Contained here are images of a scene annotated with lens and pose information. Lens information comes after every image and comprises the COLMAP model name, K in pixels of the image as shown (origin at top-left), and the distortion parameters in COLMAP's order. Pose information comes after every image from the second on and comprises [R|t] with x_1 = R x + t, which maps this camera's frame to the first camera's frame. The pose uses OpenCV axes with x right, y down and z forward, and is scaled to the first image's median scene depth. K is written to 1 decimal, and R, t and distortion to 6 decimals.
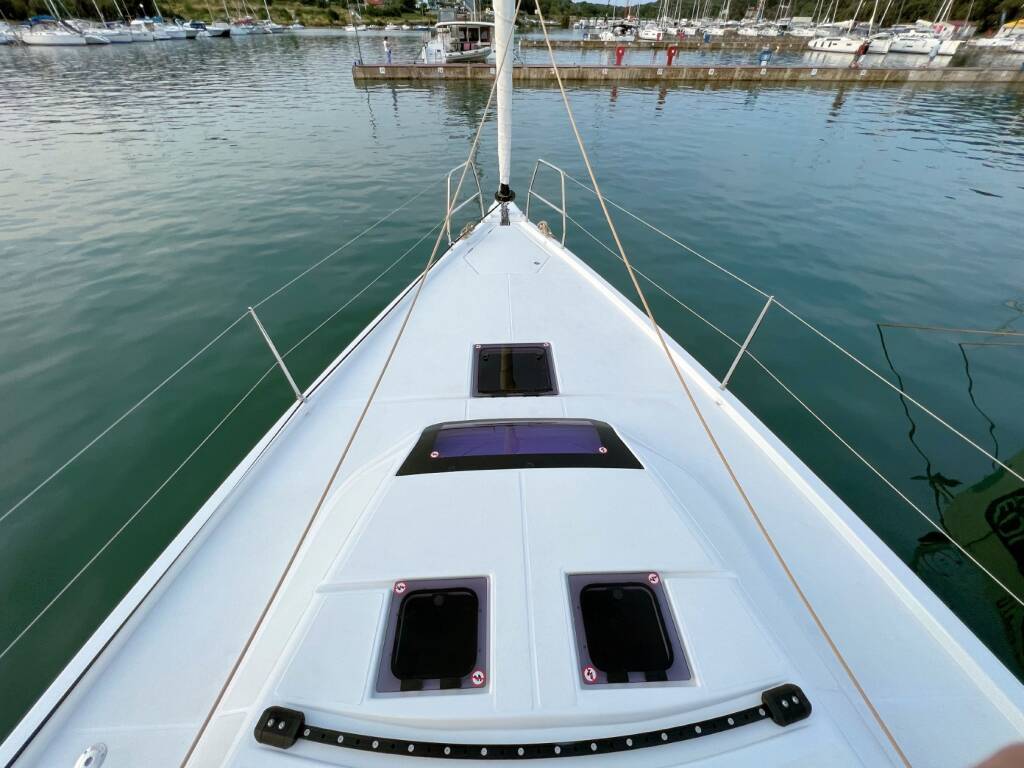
lens RADIAL K [[400.7, 0, 509.7], [0, 400.7, 369.6], [0, 0, 1]] dist [0.002821, -0.000005]
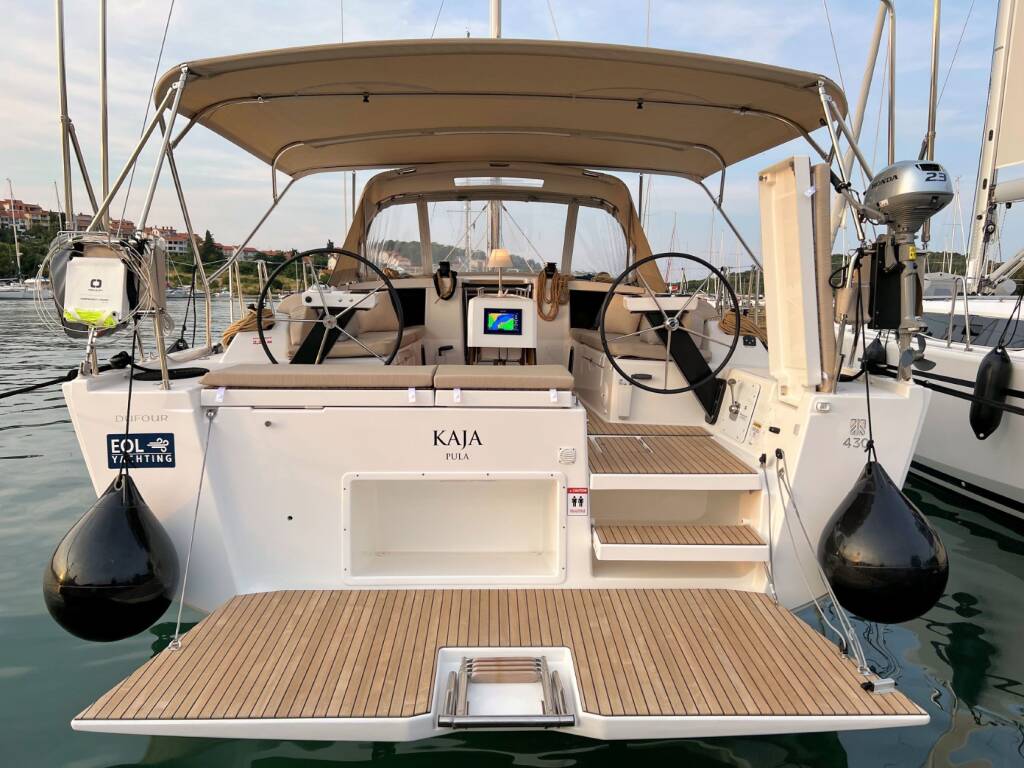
lens RADIAL K [[760.2, 0, 512.0], [0, 760.2, 384.0], [0, 0, 1]] dist [0.054916, -0.067176]
pose [[0.999861, 0.016576, -0.001998, 0.006325], [-0.014774, 0.822639, -0.568372, 0.146419], [-0.007778, 0.568322, 0.822769, -0.127234]]
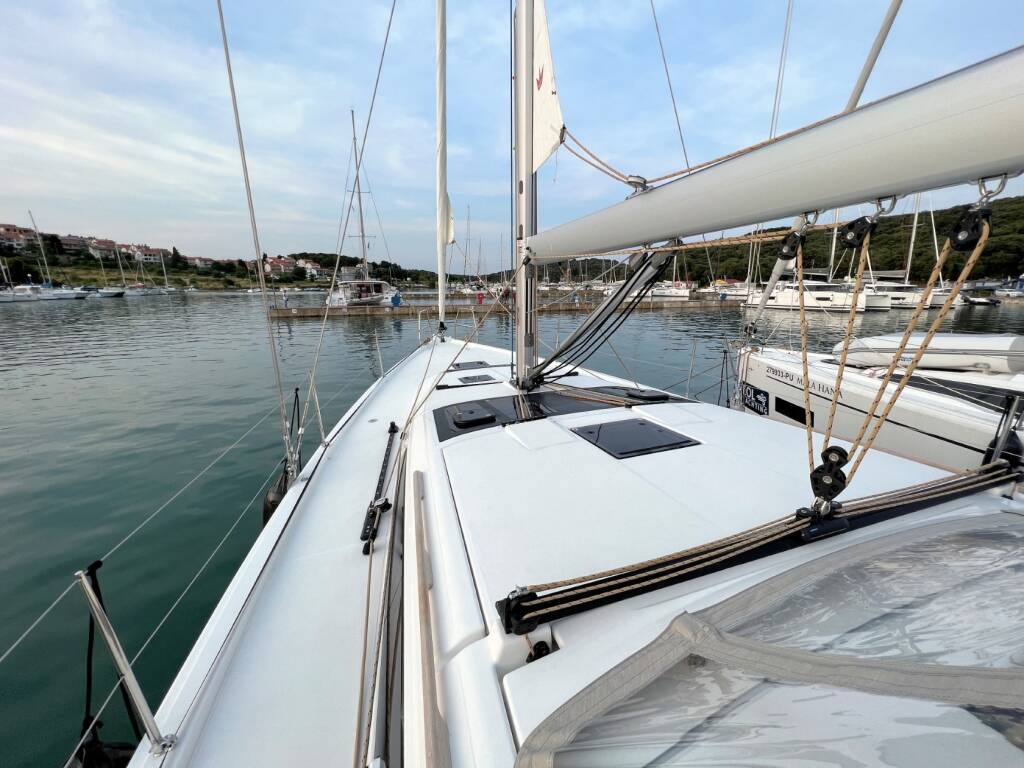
lens RADIAL K [[405.3, 0, 501.6], [0, 405.3, 382.0], [0, 0, 1]] dist [0.007402, 0.000027]
pose [[0.963016, -0.073977, 0.259089, -0.019910], [0.185345, 0.879809, -0.437703, 0.049817], [-0.195569, 0.469536, 0.860981, -0.043290]]
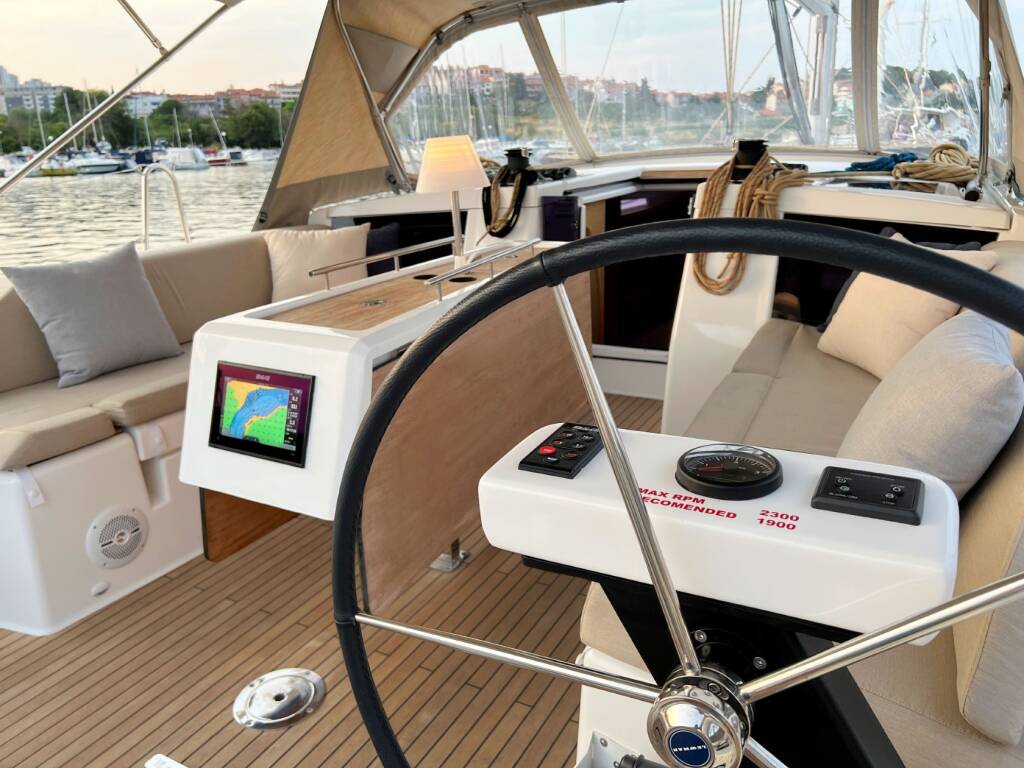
lens RADIAL K [[778.3, 0, 511.5], [0, 778.3, 377.7], [0, 0, 1]] dist [0.052034, -0.086527]
pose [[0.854262, 0.117598, -0.506367, 0.024780], [-0.314326, 0.892689, -0.322963, 0.097924], [0.414049, 0.435059, 0.799555, -0.079819]]
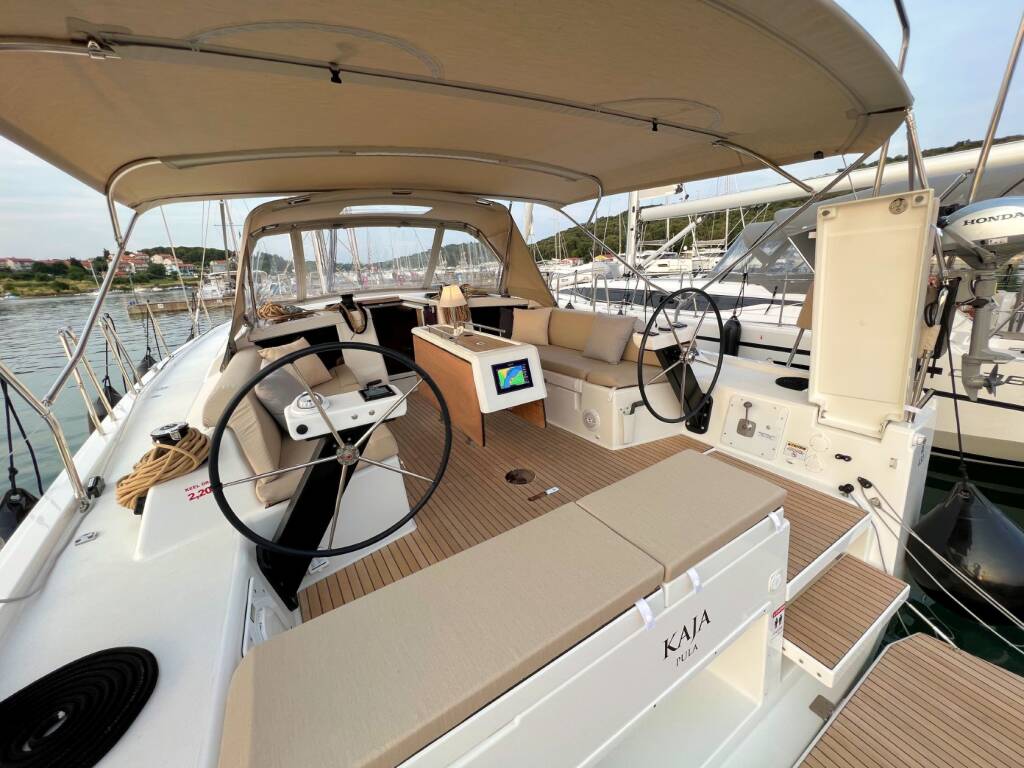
lens RADIAL K [[411.8, 0, 509.0], [0, 411.8, 380.9], [0, 0, 1]] dist [-0.002864, 0.000495]
pose [[0.867176, -0.187827, 0.461224, -0.014151], [0.371762, 0.860394, -0.348589, 0.107762], [-0.331360, 0.473754, 0.815940, -0.095333]]
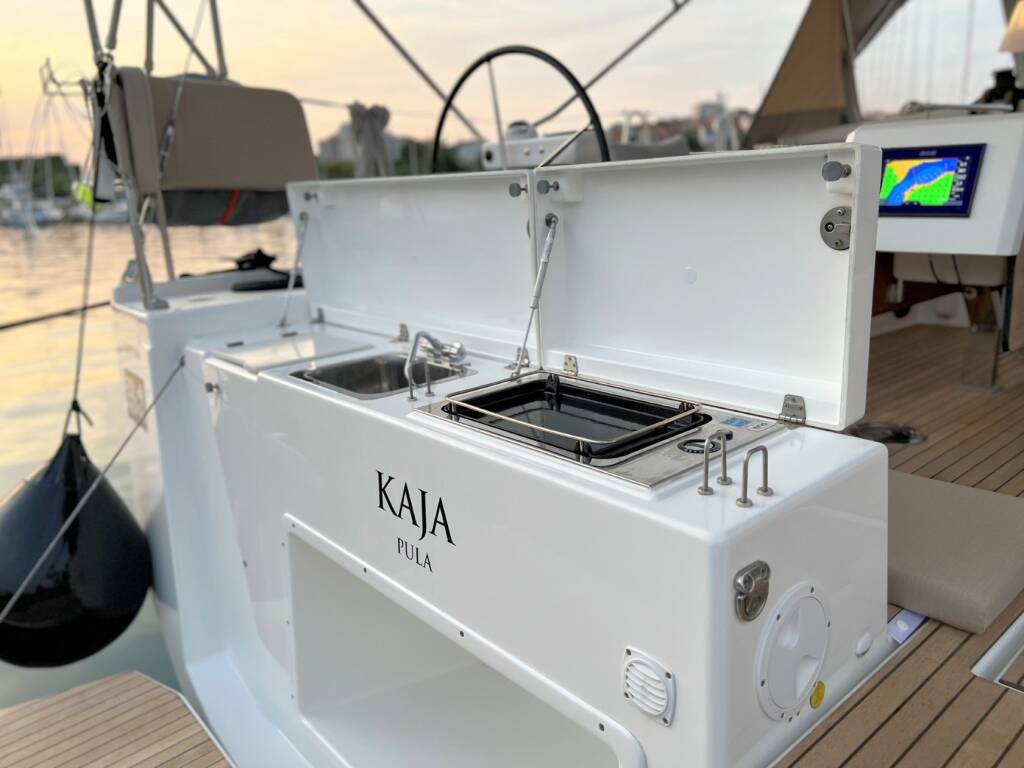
lens RADIAL K [[778.3, 0, 511.5], [0, 778.3, 377.7], [0, 0, 1]] dist [0.052034, -0.086527]
pose [[0.621453, 0.156348, -0.767692, 0.020551], [-0.490977, 0.841319, -0.226107, 0.115626], [0.610522, 0.517434, 0.599603, -0.087813]]
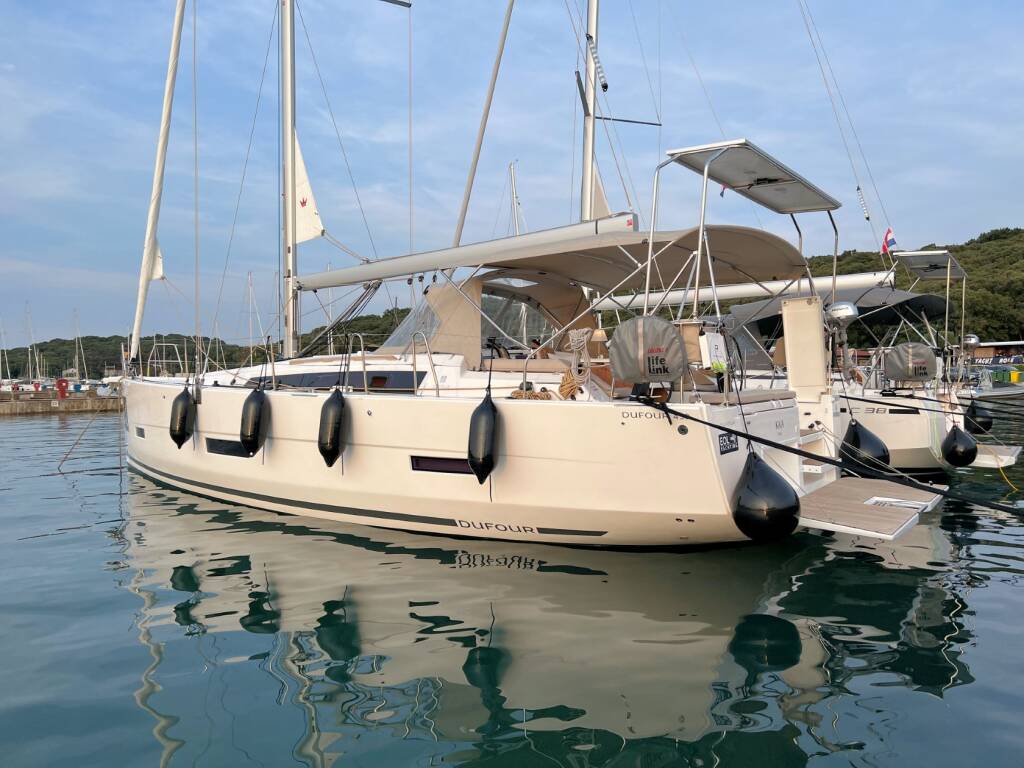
lens RADIAL K [[771.4, 0, 513.5], [0, 771.4, 380.1], [0, 0, 1]] dist [0.130067, -0.231985]
pose [[0.617404, -0.012479, 0.786547, -0.124456], [0.529097, 0.746502, -0.403473, 0.138049], [-0.582124, 0.665266, 0.467496, -0.112967]]
